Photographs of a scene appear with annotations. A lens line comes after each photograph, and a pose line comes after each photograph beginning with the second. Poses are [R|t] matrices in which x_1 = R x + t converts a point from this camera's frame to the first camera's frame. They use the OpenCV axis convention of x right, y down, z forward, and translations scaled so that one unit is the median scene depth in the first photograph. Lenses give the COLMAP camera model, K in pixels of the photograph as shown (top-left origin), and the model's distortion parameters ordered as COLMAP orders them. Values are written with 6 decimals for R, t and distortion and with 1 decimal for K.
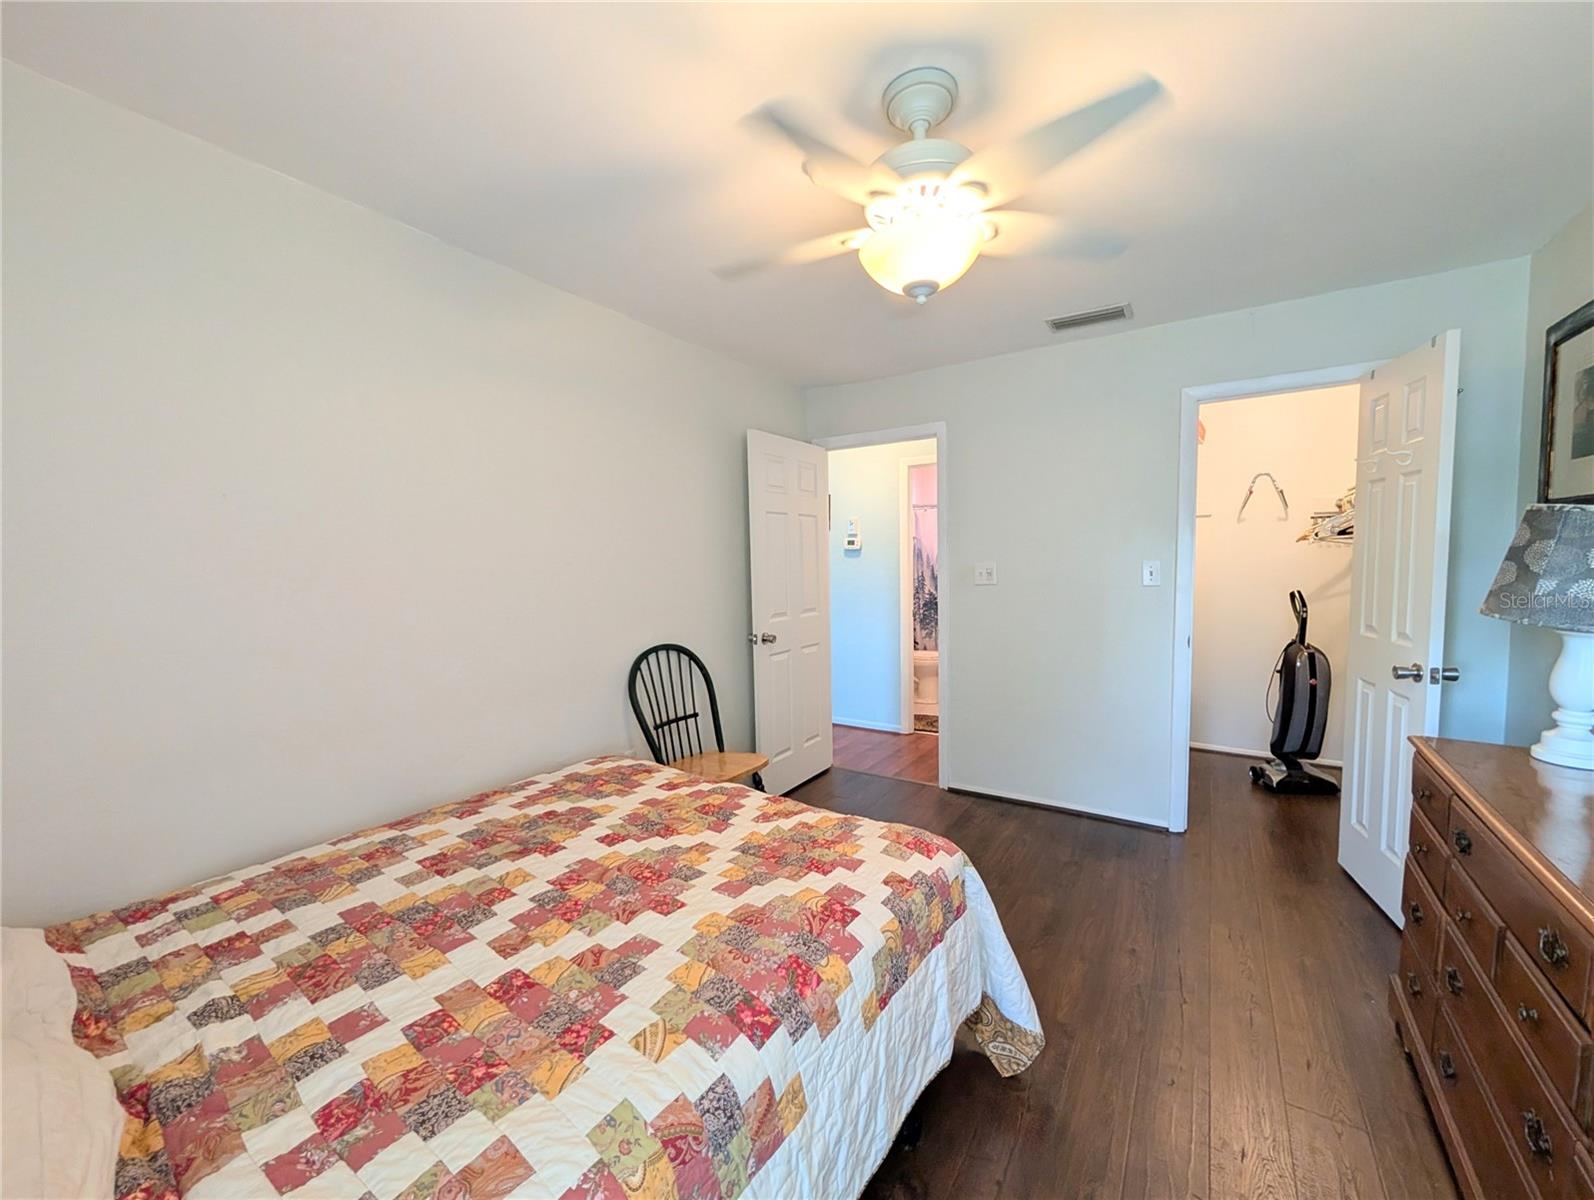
lens RADIAL K [[612.9, 0, 797.5], [0, 612.9, 601.8], [0, 0, 1]] dist [-0.000640, 0.000127]
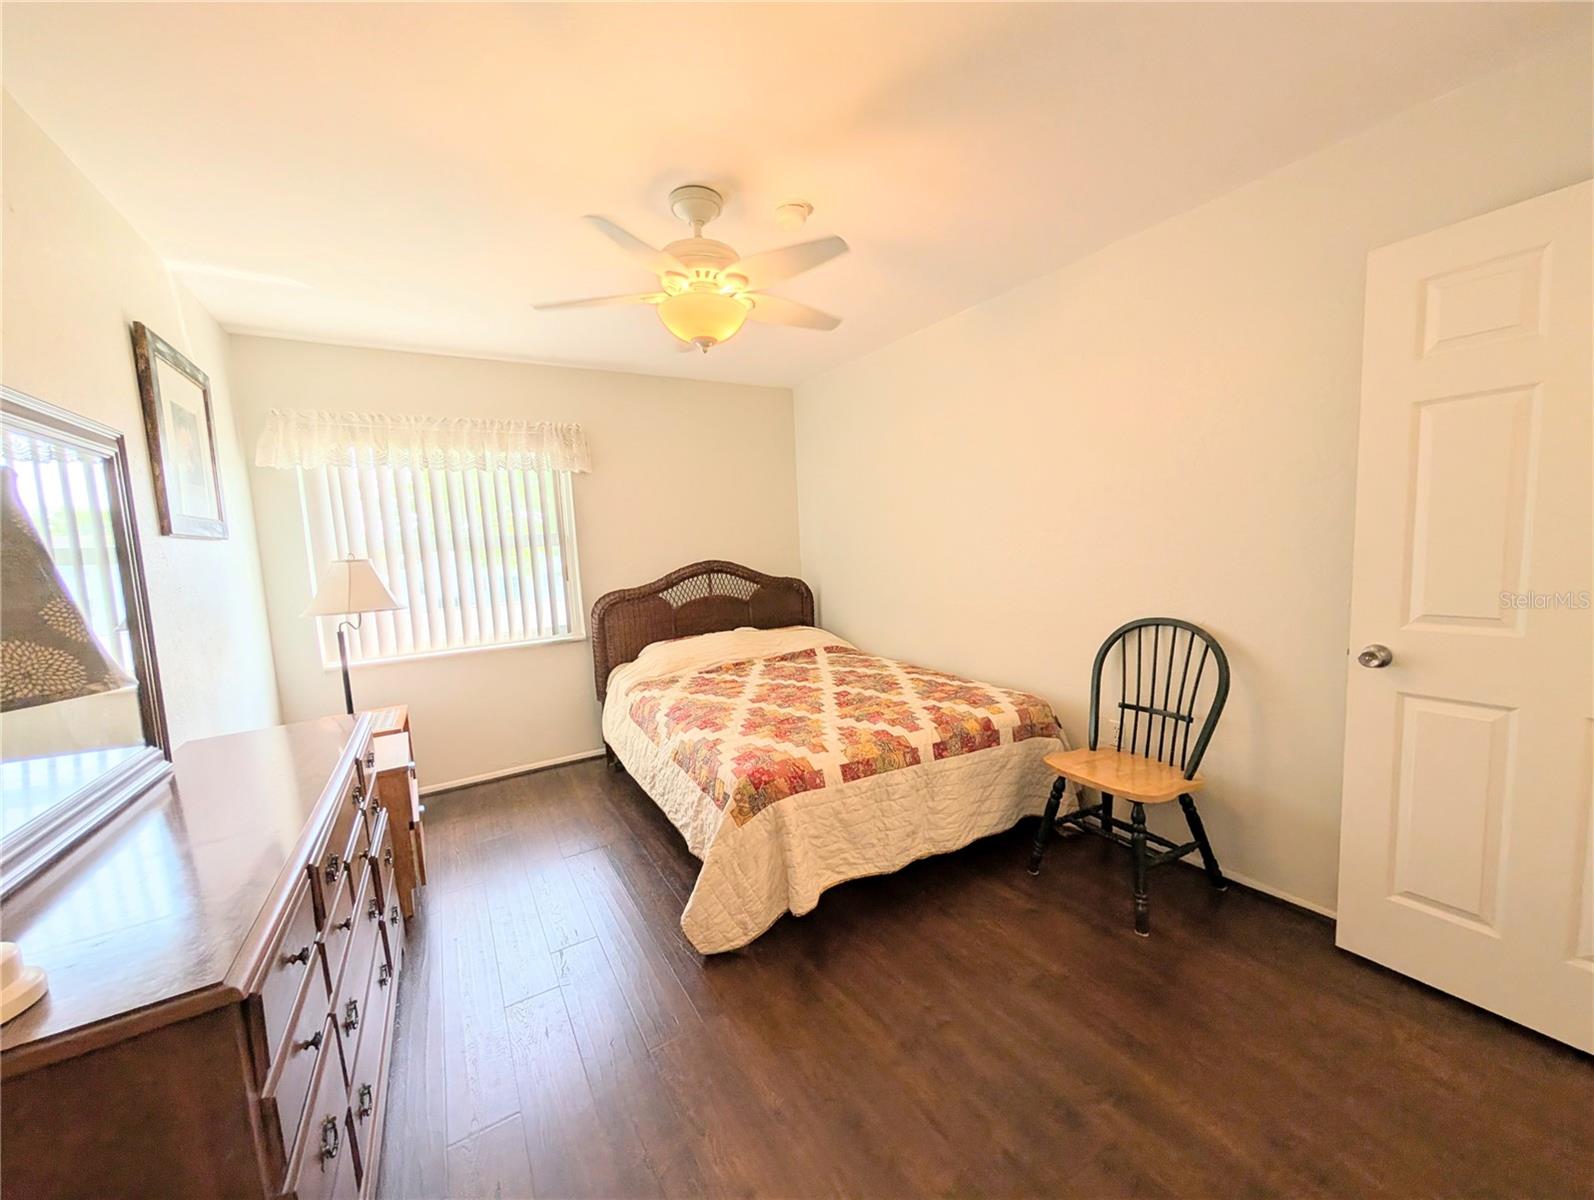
lens RADIAL K [[600.7, 0, 794.6], [0, 600.7, 602.8], [0, 0, 1]] dist [-0.001290, 0.000123]
pose [[-0.421909, 0.132632, -0.896885, 1.148403], [-0.008364, 0.988630, 0.150134, -0.104954], [0.906600, 0.070844, -0.416002, 1.468833]]
